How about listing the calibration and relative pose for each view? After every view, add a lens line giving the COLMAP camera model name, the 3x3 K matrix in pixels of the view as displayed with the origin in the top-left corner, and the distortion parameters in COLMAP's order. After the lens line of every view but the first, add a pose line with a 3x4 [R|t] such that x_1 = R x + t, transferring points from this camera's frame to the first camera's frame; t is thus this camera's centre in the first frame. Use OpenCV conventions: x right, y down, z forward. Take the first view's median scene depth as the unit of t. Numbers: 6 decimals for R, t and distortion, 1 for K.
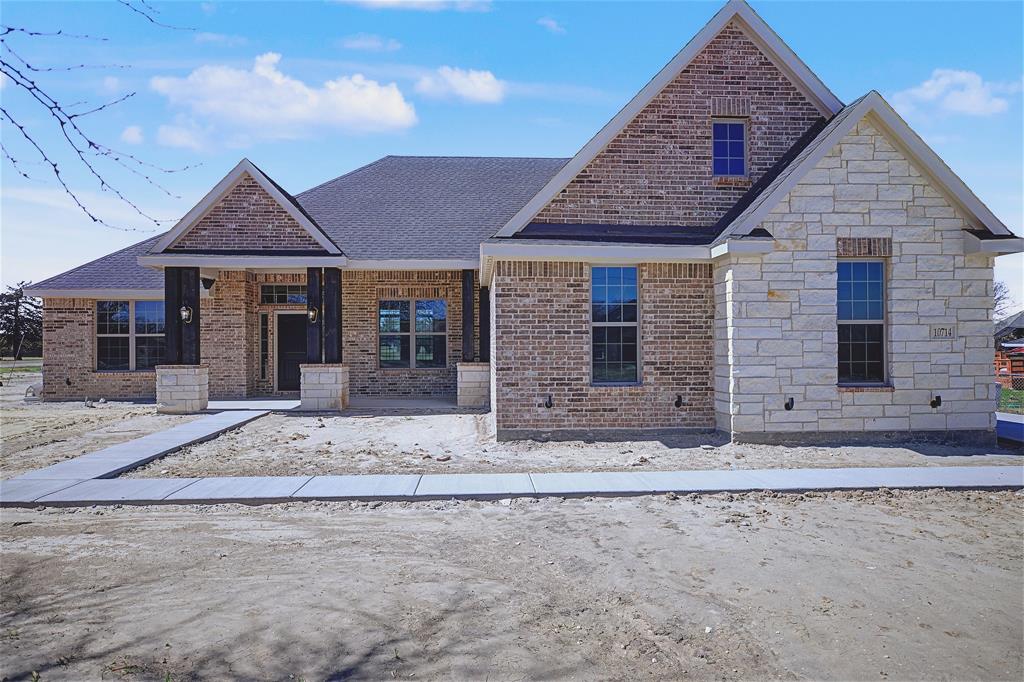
lens RADIAL K [[616.2, 0, 512.0], [0, 616.2, 341.0], [0, 0, 1]] dist [0.001708, 0.001331]
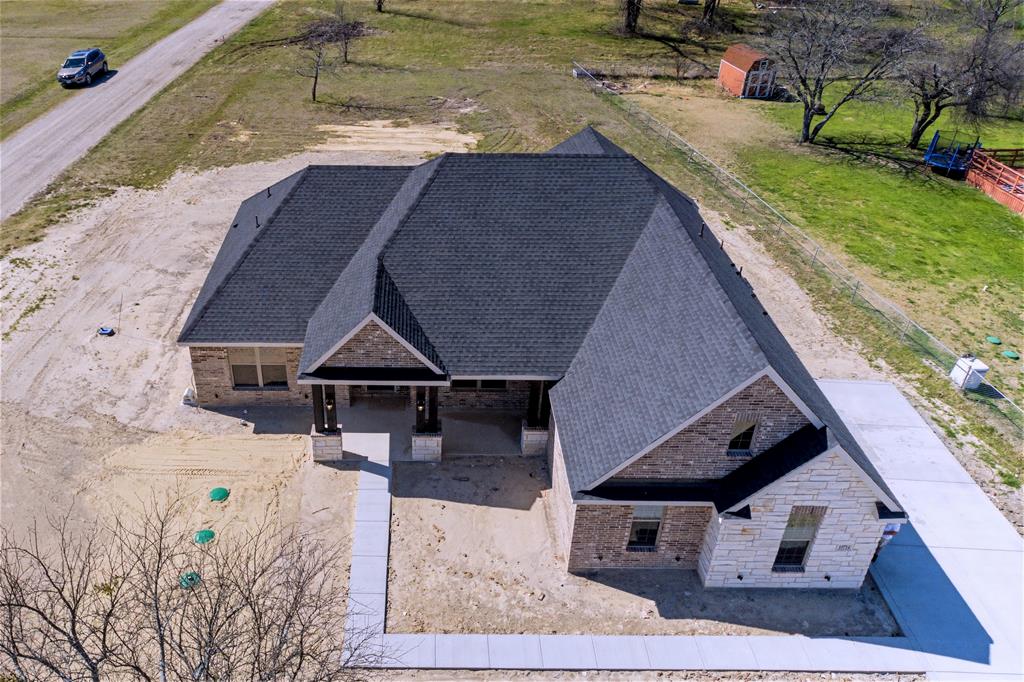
lens RADIAL K [[829.4, 0, 420.2], [0, 829.4, 343.6], [0, 0, 1]] dist [-0.003594, 0.005872]
pose [[0.998043, 0.040531, -0.047614, -0.350309], [-0.008134, 0.839159, 0.543826, -1.629823], [0.061998, -0.542374, 0.837846, -0.628938]]
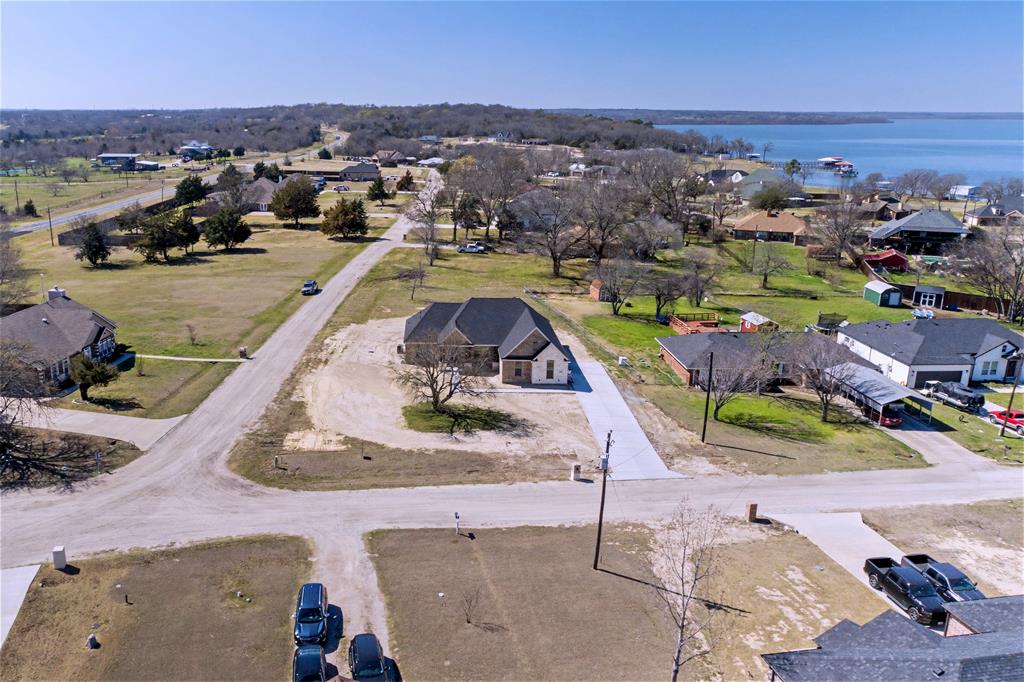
lens RADIAL K [[812.5, 0, 413.7], [0, 812.5, 341.7], [0, 0, 1]] dist [-0.005043, -0.002858]
pose [[0.996642, 0.028762, -0.076663, -0.349439], [-0.006193, 0.960071, 0.279689, -3.091283], [0.081646, -0.278275, 0.957025, -8.459388]]
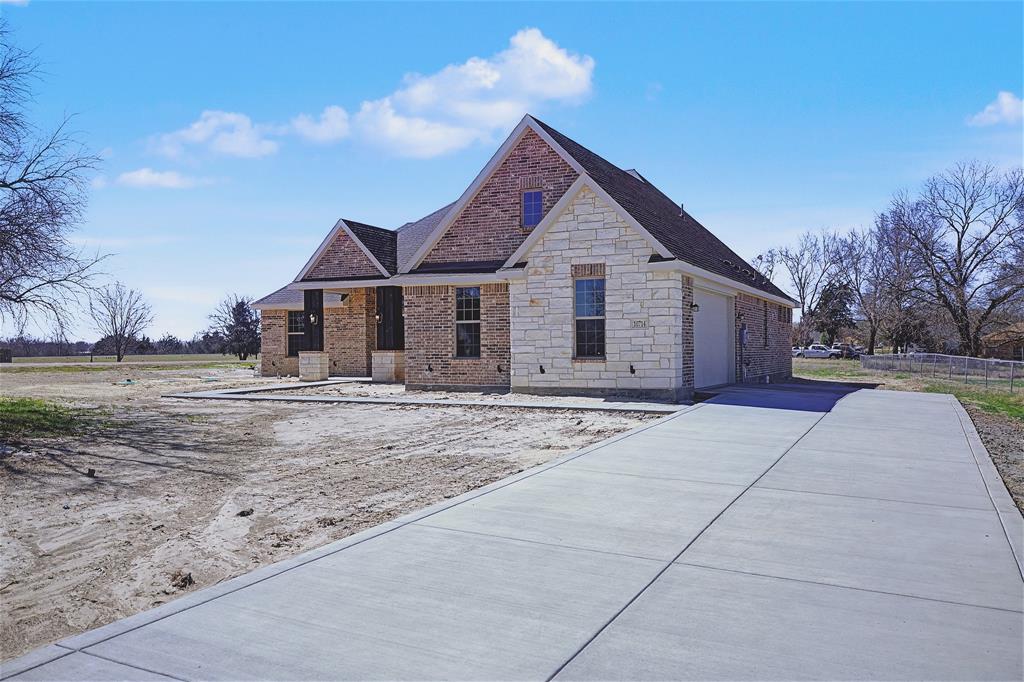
lens RADIAL K [[843.3, 0, 512.0], [0, 843.3, 341.0], [0, 0, 1]] dist [0.003497, 0.000278]
pose [[0.873215, -0.005771, -0.487300, 1.380888], [0.004629, 0.999983, -0.003548, 0.032784], [0.487312, 0.000843, 0.873227, -0.916454]]
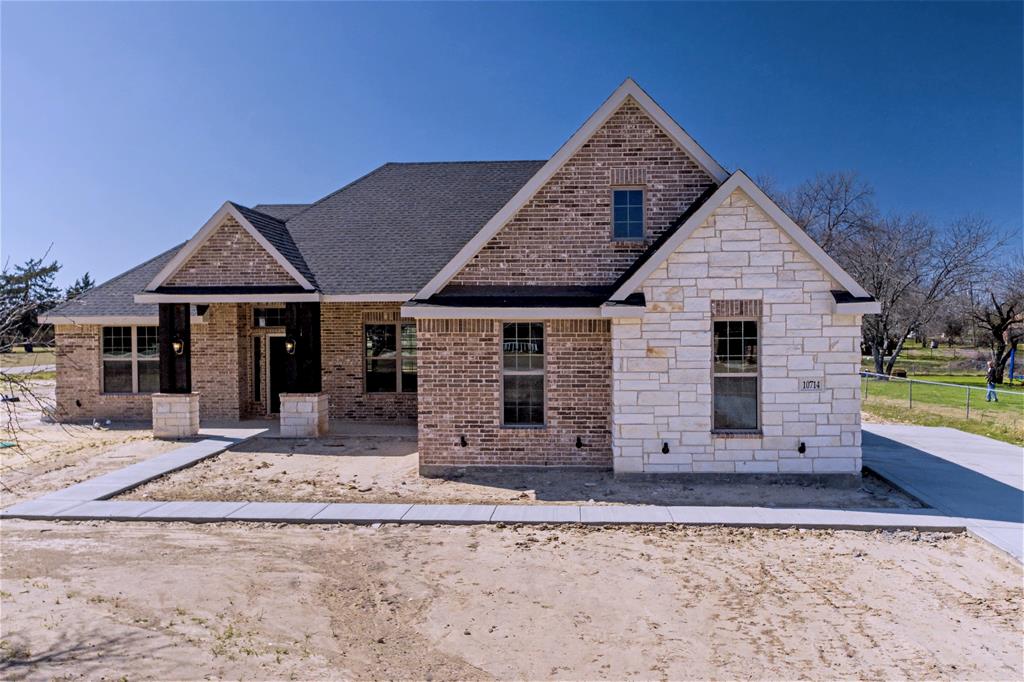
lens RADIAL K [[821.9, 0, 536.2], [0, 821.9, 338.7], [0, 0, 1]] dist [-0.006279, 0.003037]
pose [[0.992891, 0.000587, -0.119025, 0.372706], [0.002363, 0.999694, 0.024641, -0.128909], [0.119003, -0.024747, 0.992585, -0.491773]]
